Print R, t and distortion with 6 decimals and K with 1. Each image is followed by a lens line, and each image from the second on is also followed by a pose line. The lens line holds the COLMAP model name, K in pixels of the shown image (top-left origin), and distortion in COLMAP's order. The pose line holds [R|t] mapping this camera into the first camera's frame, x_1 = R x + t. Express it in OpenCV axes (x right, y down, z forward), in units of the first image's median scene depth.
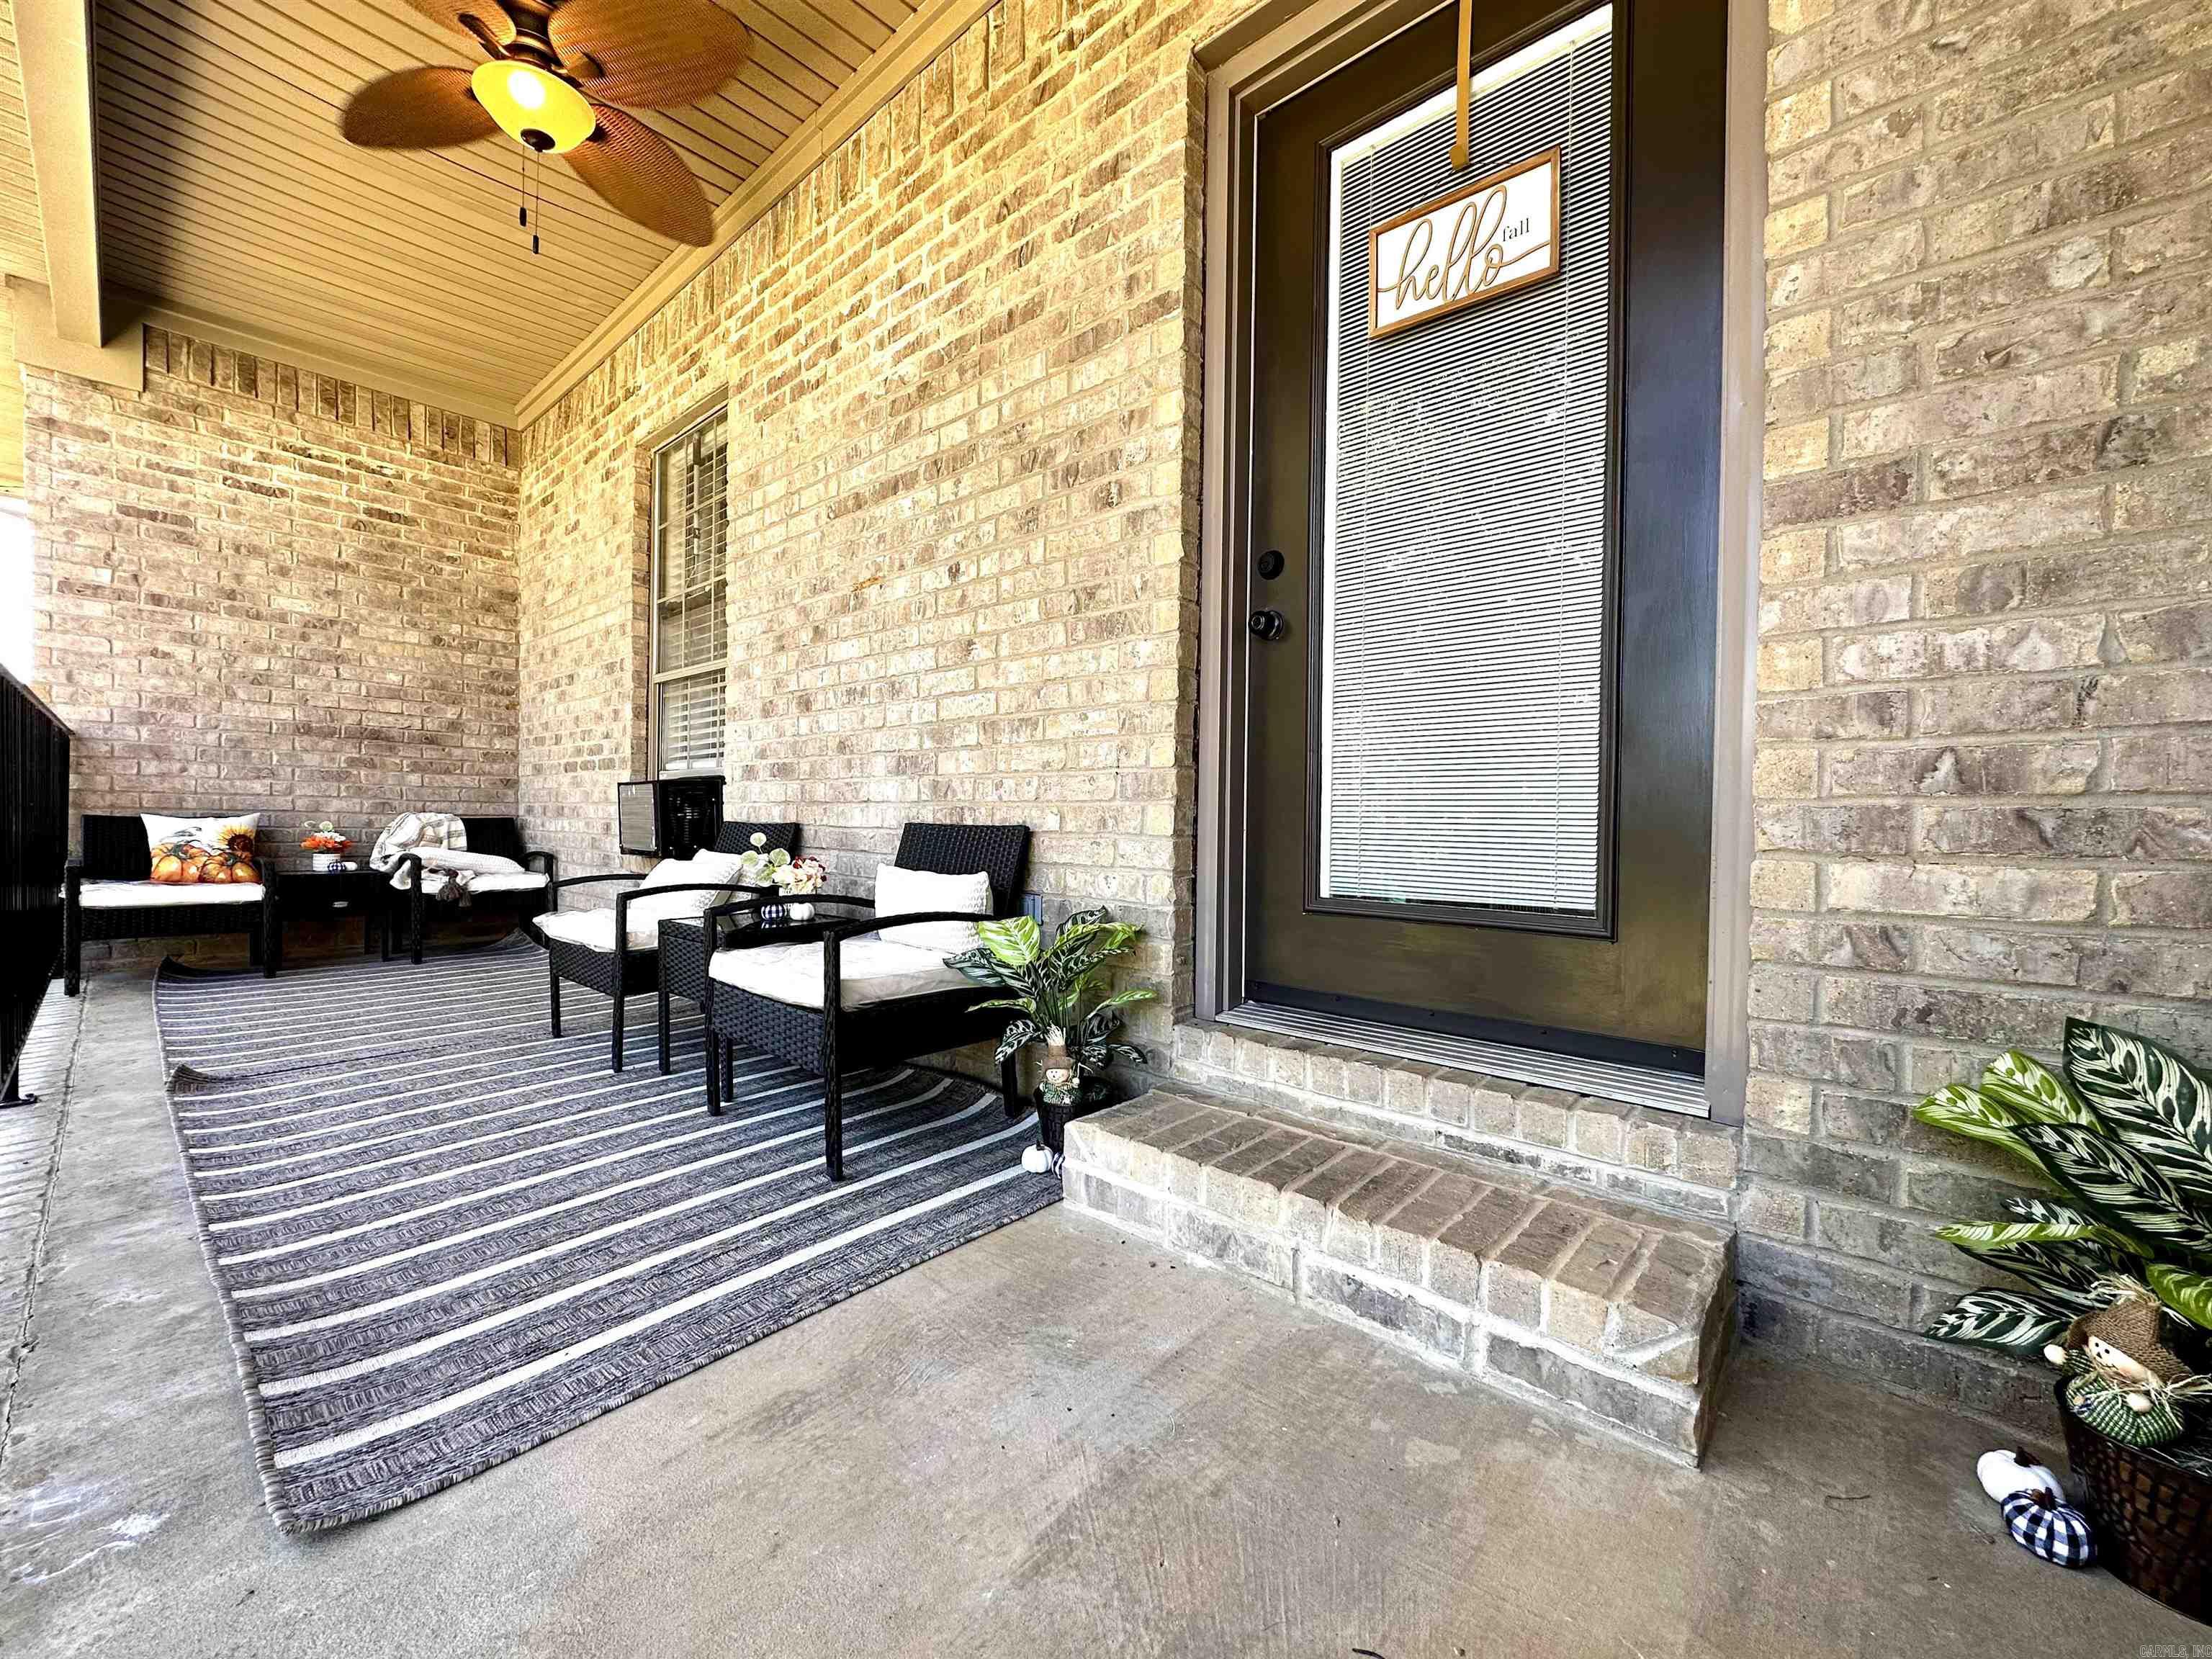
lens RADIAL K [[879.1, 0, 1106.0], [0, 879.1, 829.5], [0, 0, 1]] dist [-0.001842, -0.000502]
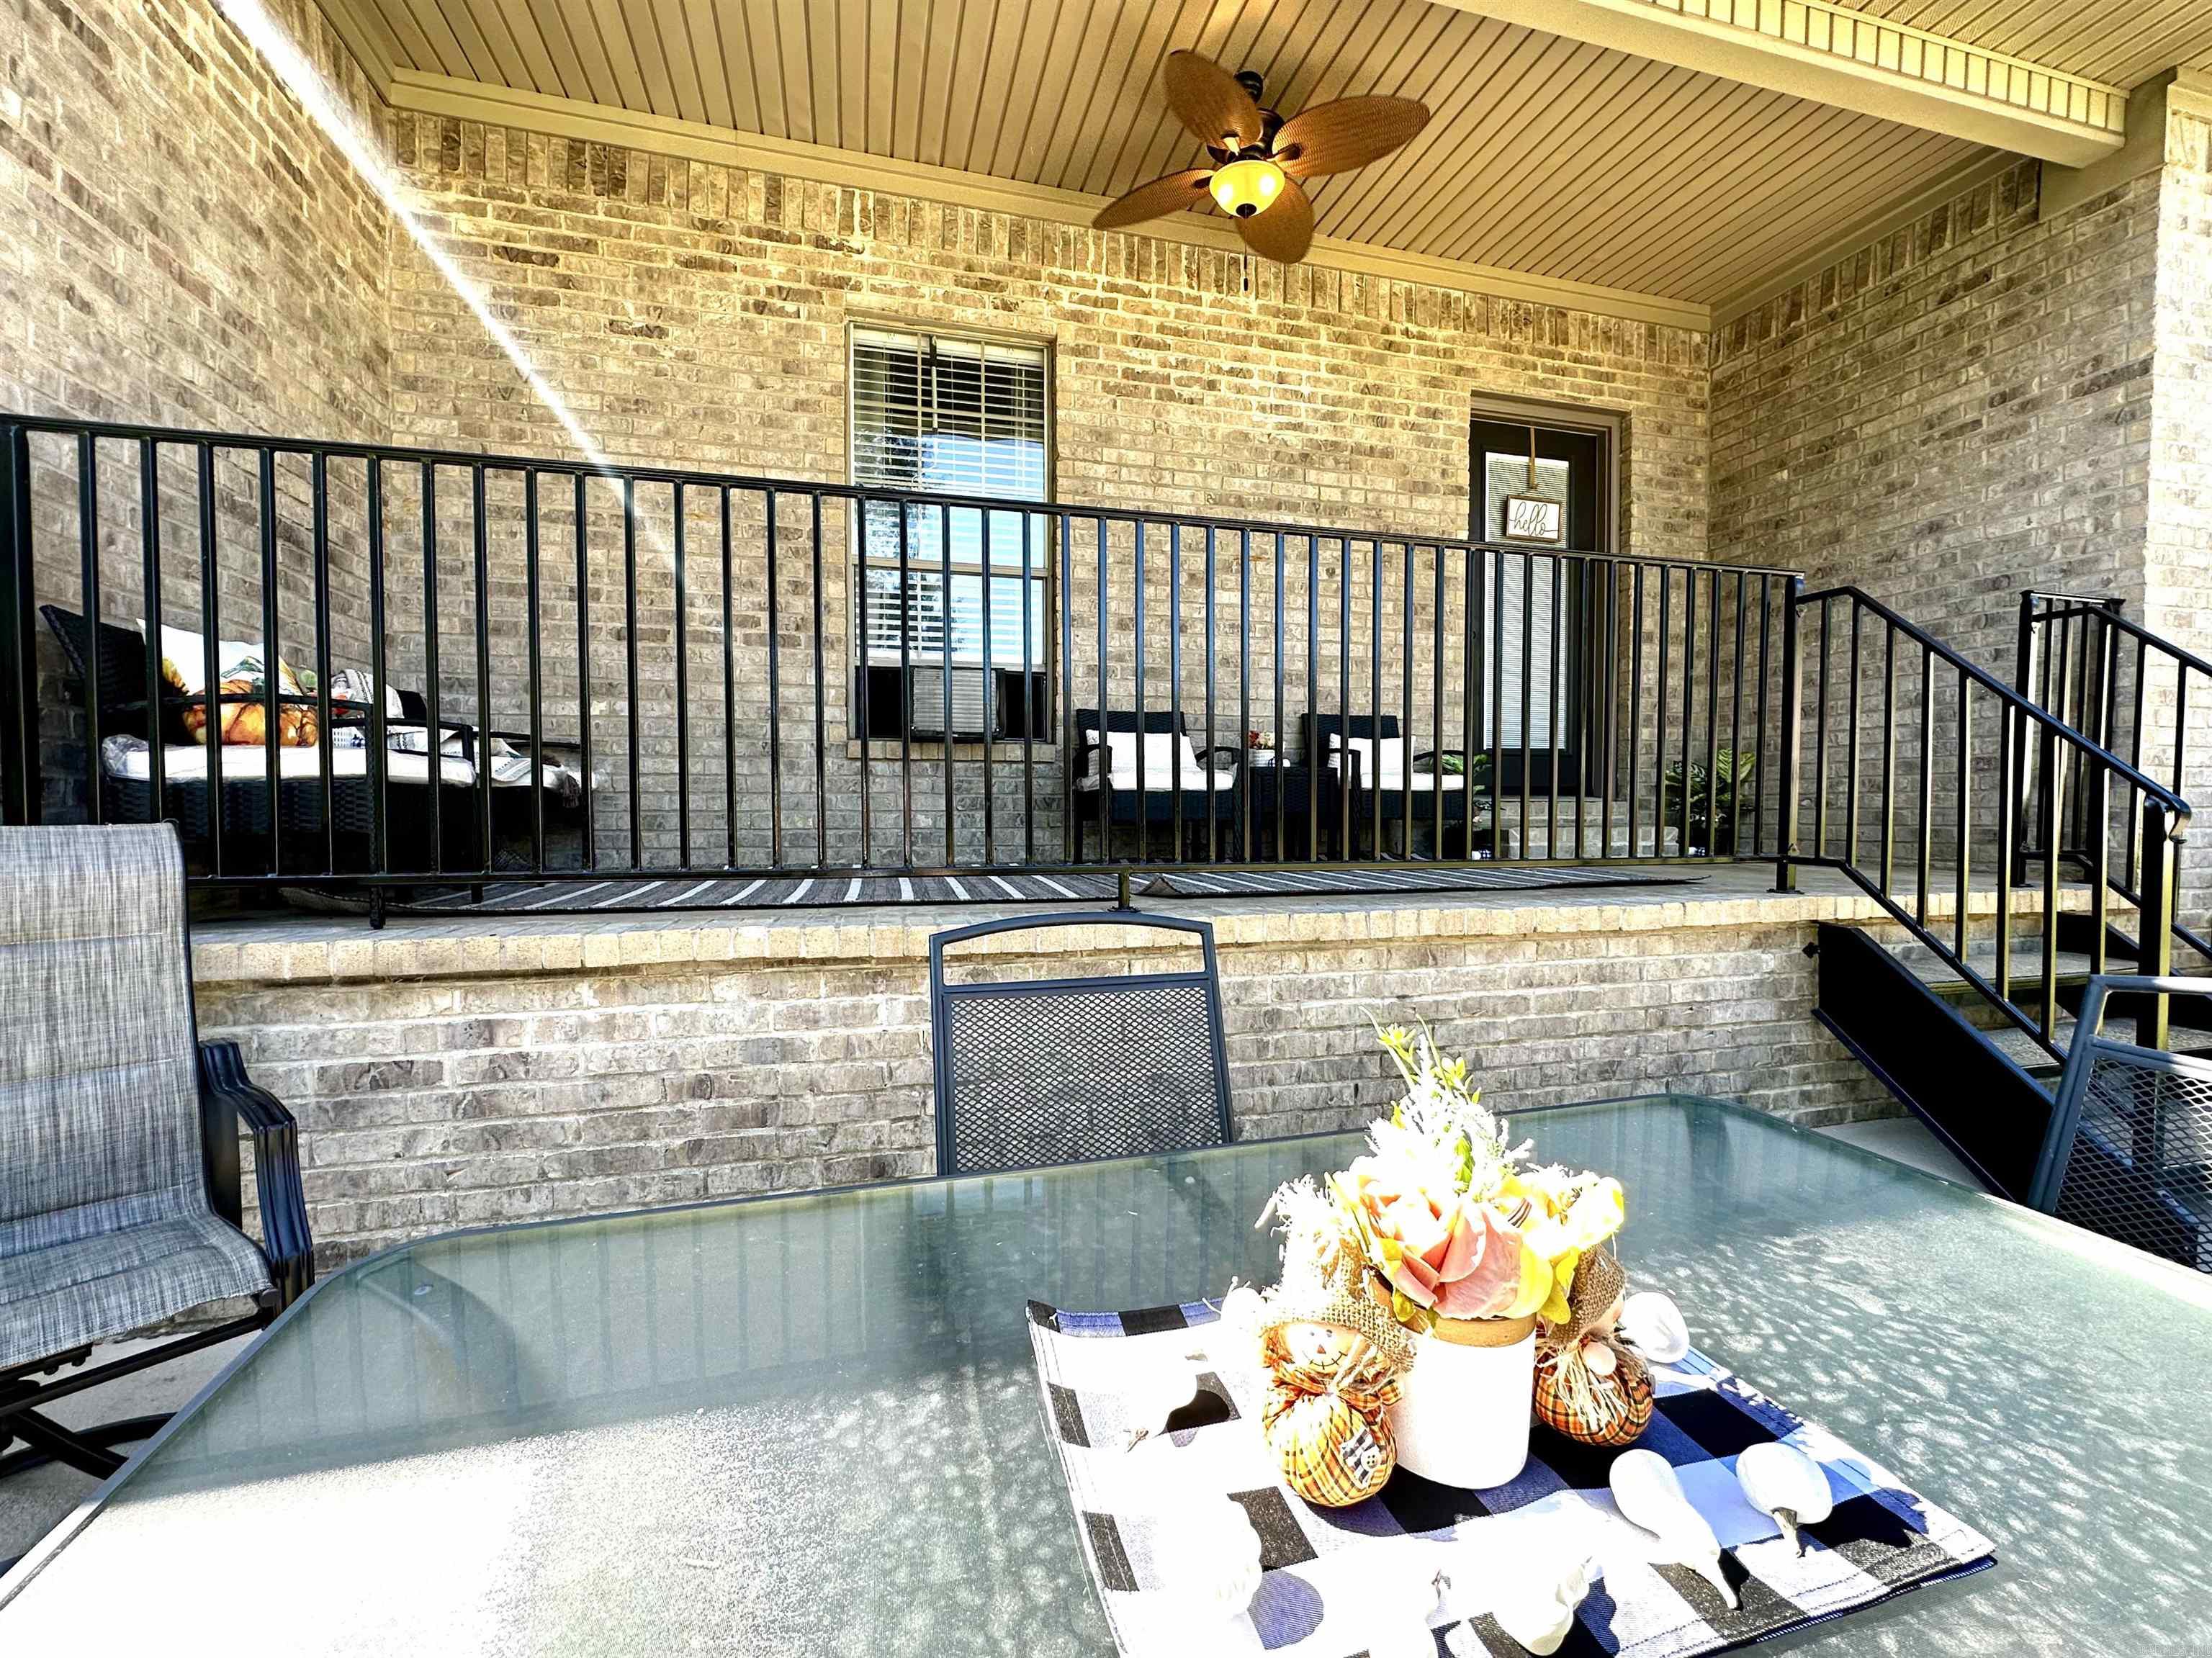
lens RADIAL K [[903.3, 0, 1105.2], [0, 903.3, 824.9], [0, 0, 1]] dist [-0.002666, 0.000007]
pose [[0.550758, -0.035110, 0.833926, -2.489031], [0.017810, 0.999382, 0.030313, 0.193635], [-0.834475, -0.001843, 0.551043, 0.475722]]
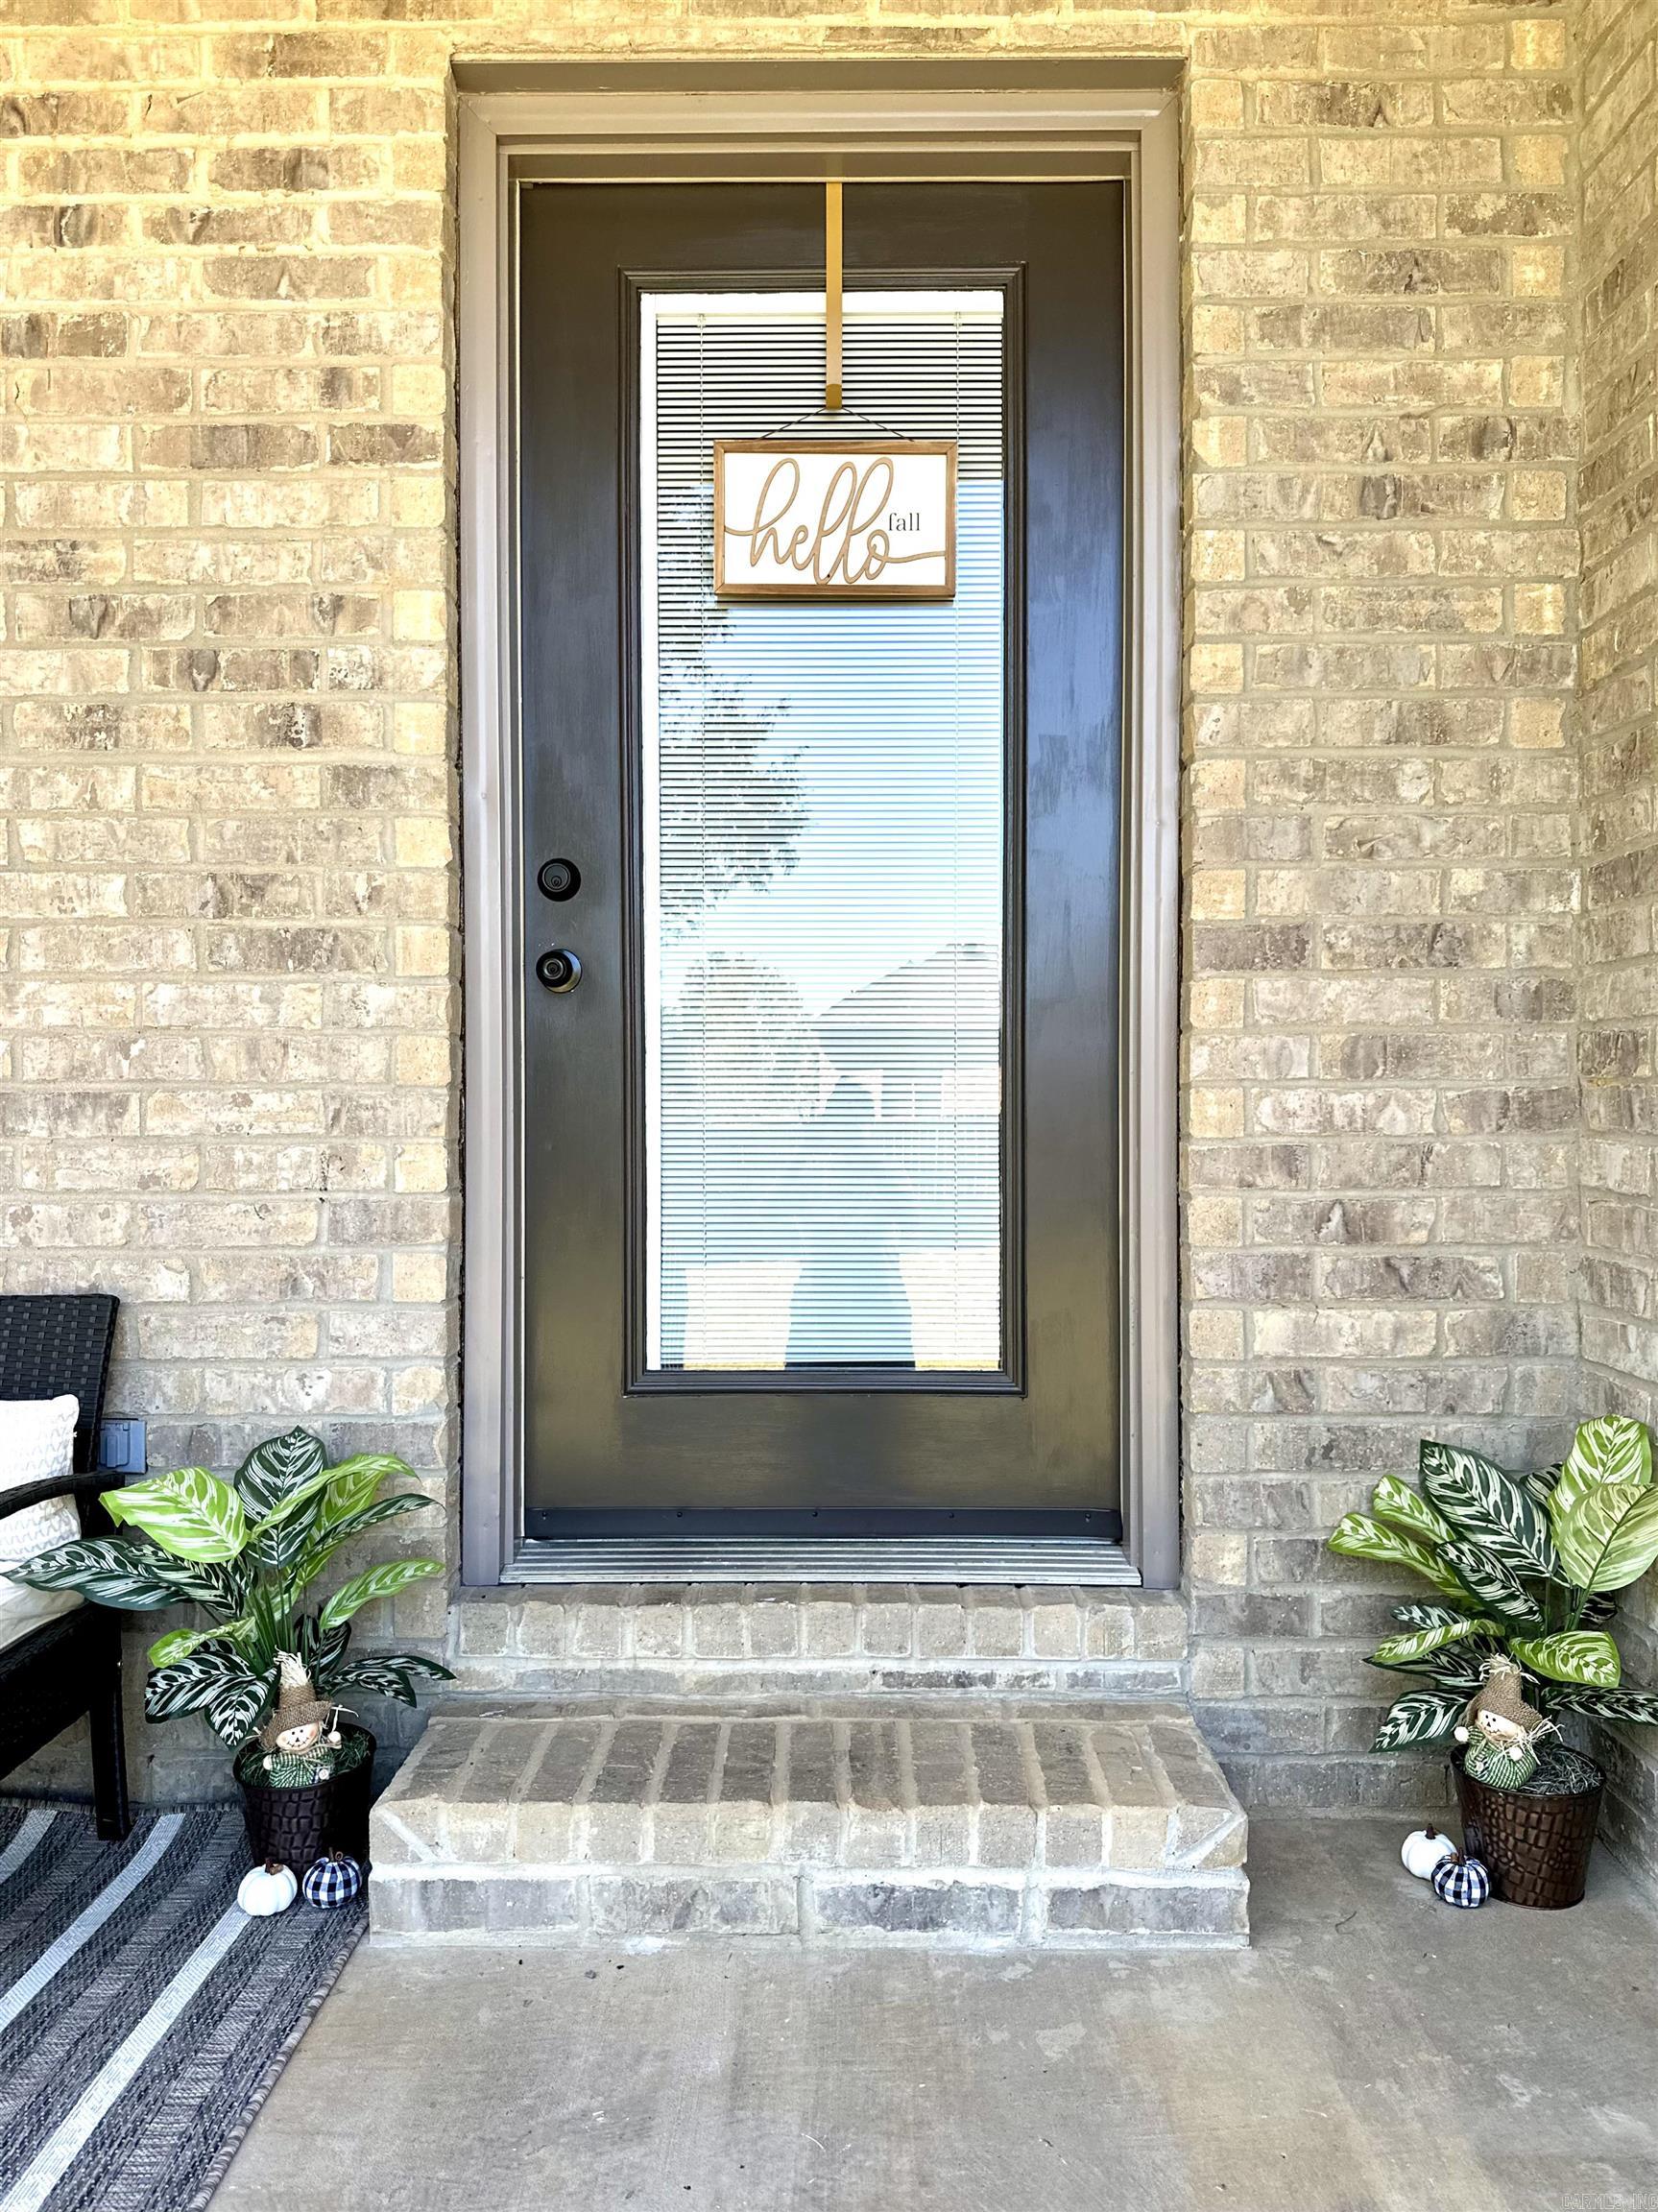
lens RADIAL K [[1592.2, 0, 828.8], [0, 1592.2, 1119.2], [0, 0, 1]] dist [0.048658, -0.063465]
pose [[0.754875, -0.018815, 0.655598, -0.462926], [0.019729, 0.999788, 0.005977, -0.125951], [-0.655572, 0.008422, 0.755086, -0.042383]]
